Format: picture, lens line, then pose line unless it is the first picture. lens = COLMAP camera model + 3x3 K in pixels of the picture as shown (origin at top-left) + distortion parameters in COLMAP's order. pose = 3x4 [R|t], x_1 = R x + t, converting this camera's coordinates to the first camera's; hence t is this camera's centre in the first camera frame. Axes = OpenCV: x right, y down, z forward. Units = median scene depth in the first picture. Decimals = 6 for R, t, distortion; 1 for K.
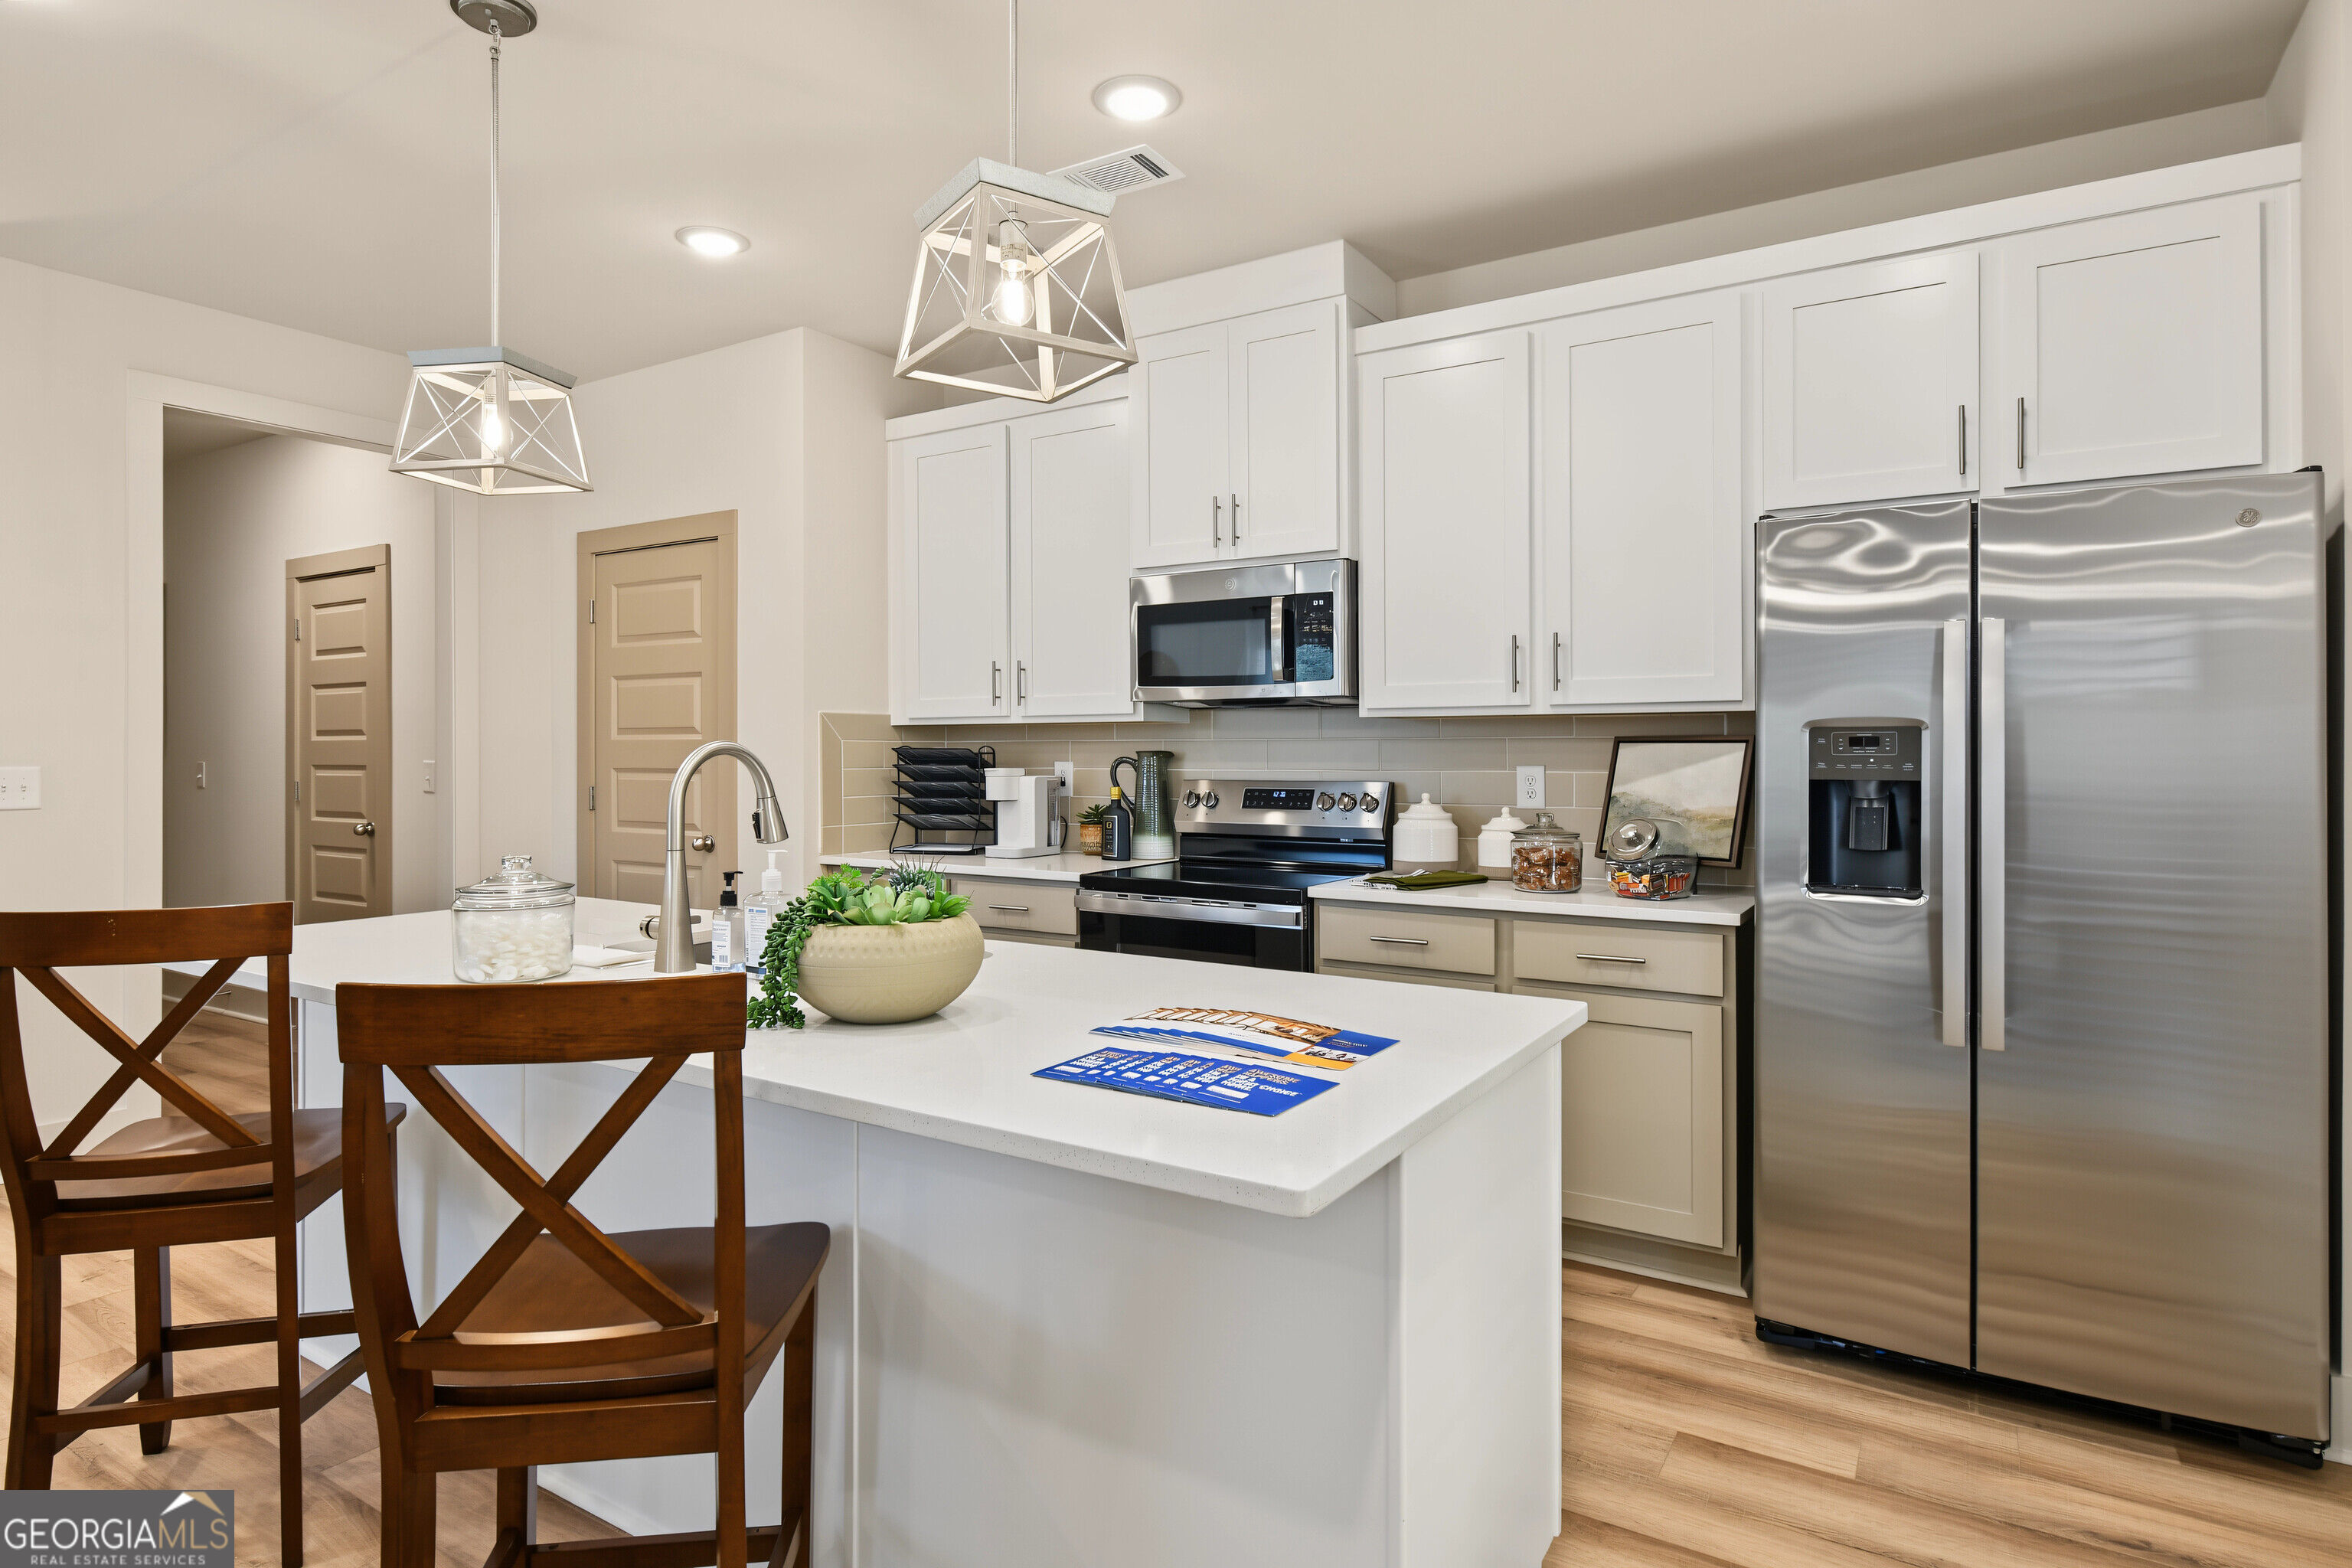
lens RADIAL K [[1283.7, 0, 1172.2], [0, 1283.7, 748.2], [0, 0, 1]] dist [-0.000056, 0.000188]
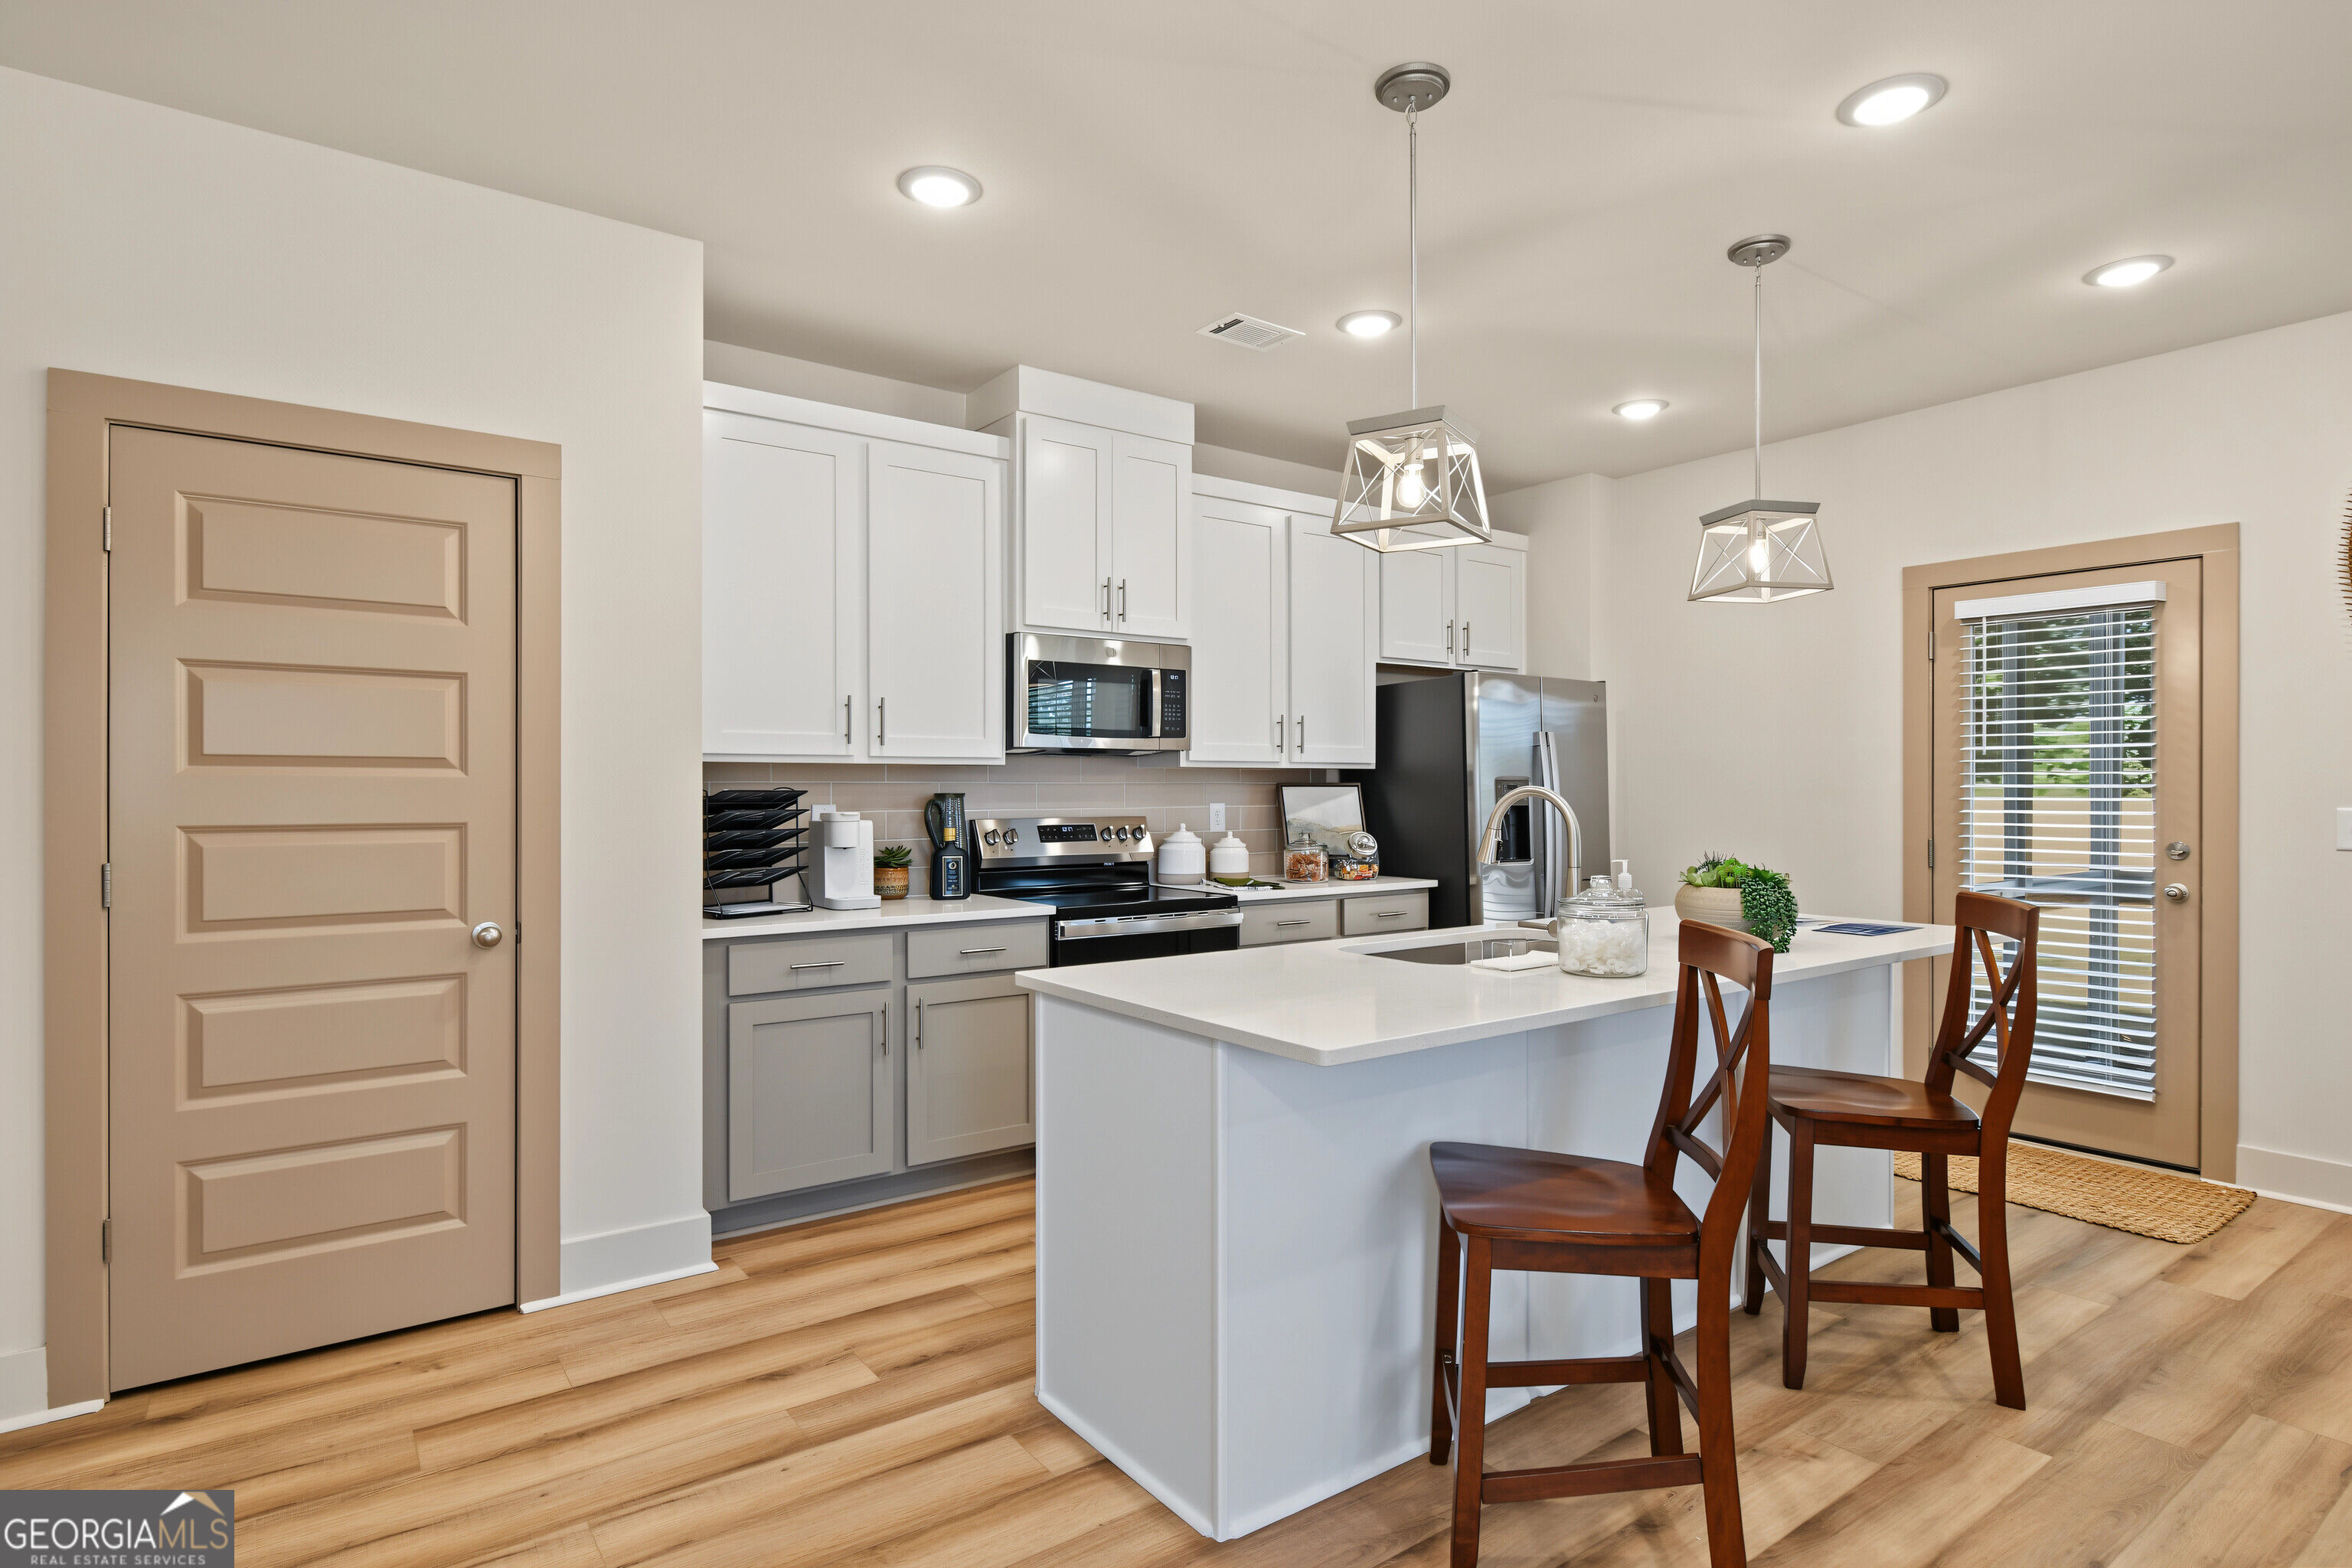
lens RADIAL K [[1252.3, 0, 1161.8], [0, 1252.3, 781.8], [0, 0, 1]] dist [0.000187, 0.000655]
pose [[0.343099, 0.004069, 0.939290, -0.995438], [-0.002625, 0.999991, -0.003373, -0.004105], [-0.939296, -0.001308, 0.343106, 0.538367]]
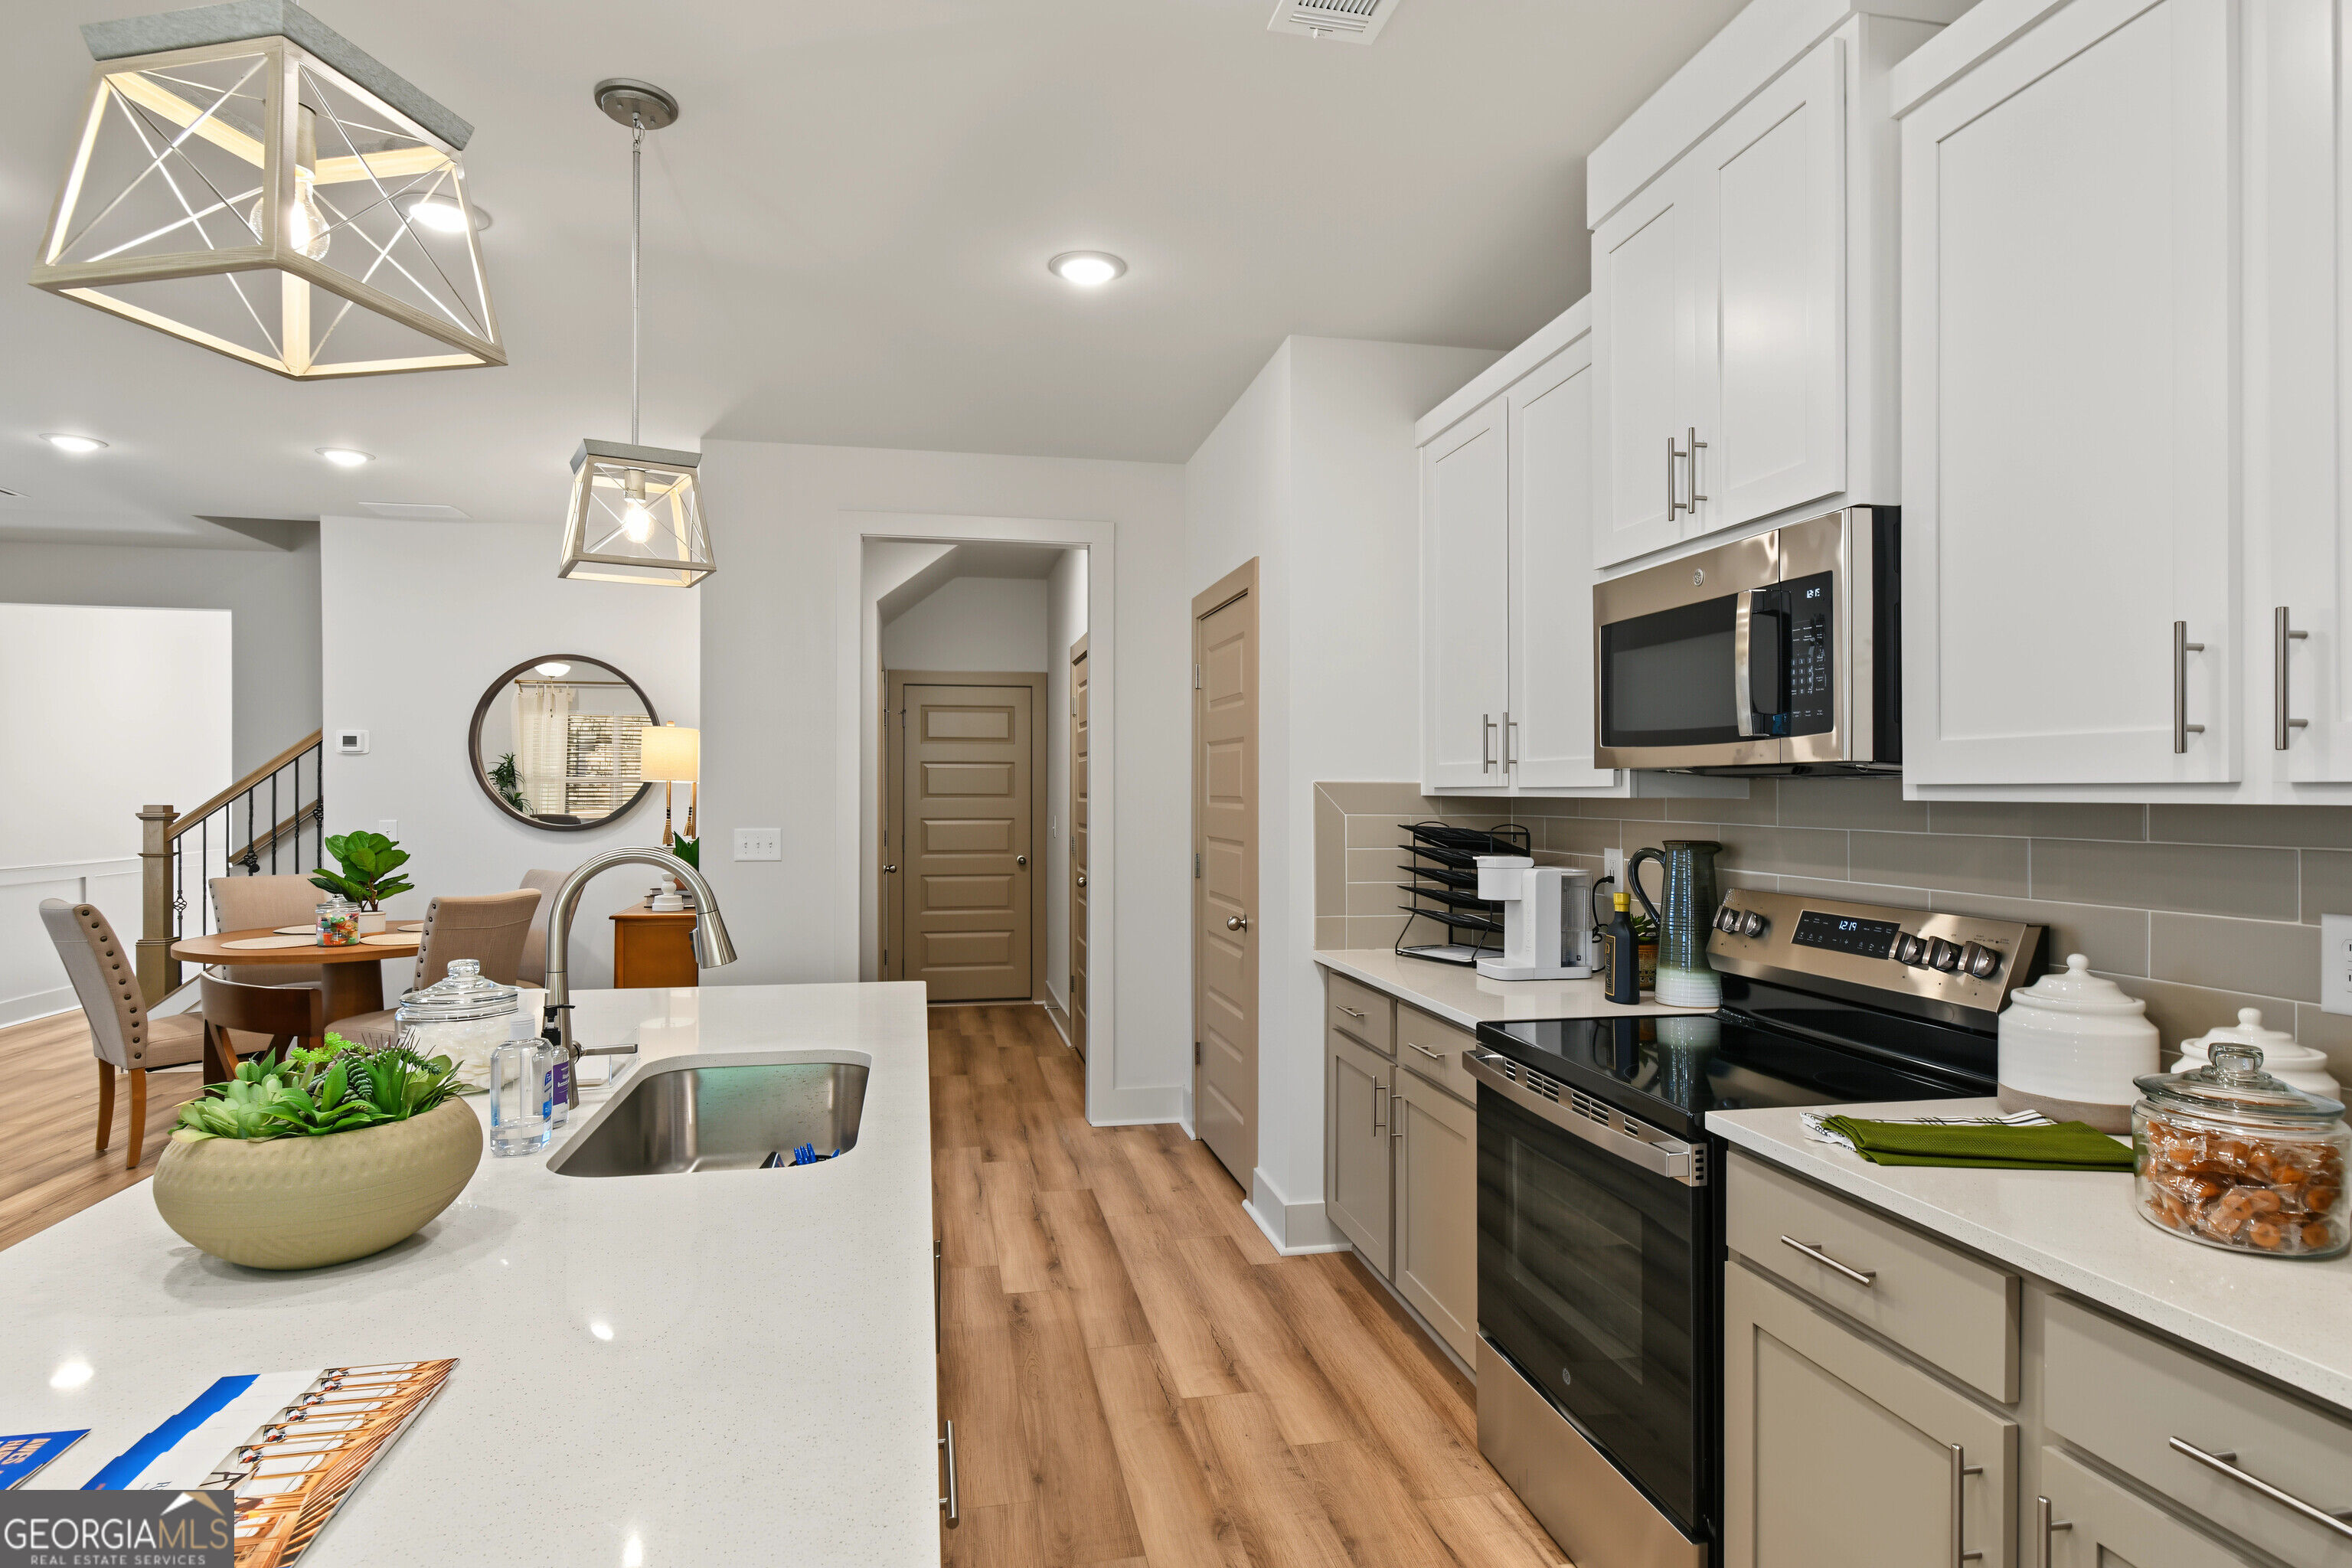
lens RADIAL K [[1252.3, 0, 1161.8], [0, 1252.3, 781.8], [0, 0, 1]] dist [0.000187, 0.000655]
pose [[0.695010, -0.004919, -0.718983, 0.285181], [0.002486, 0.999987, -0.004438, -0.028447], [0.718996, 0.001297, 0.695013, 0.394033]]
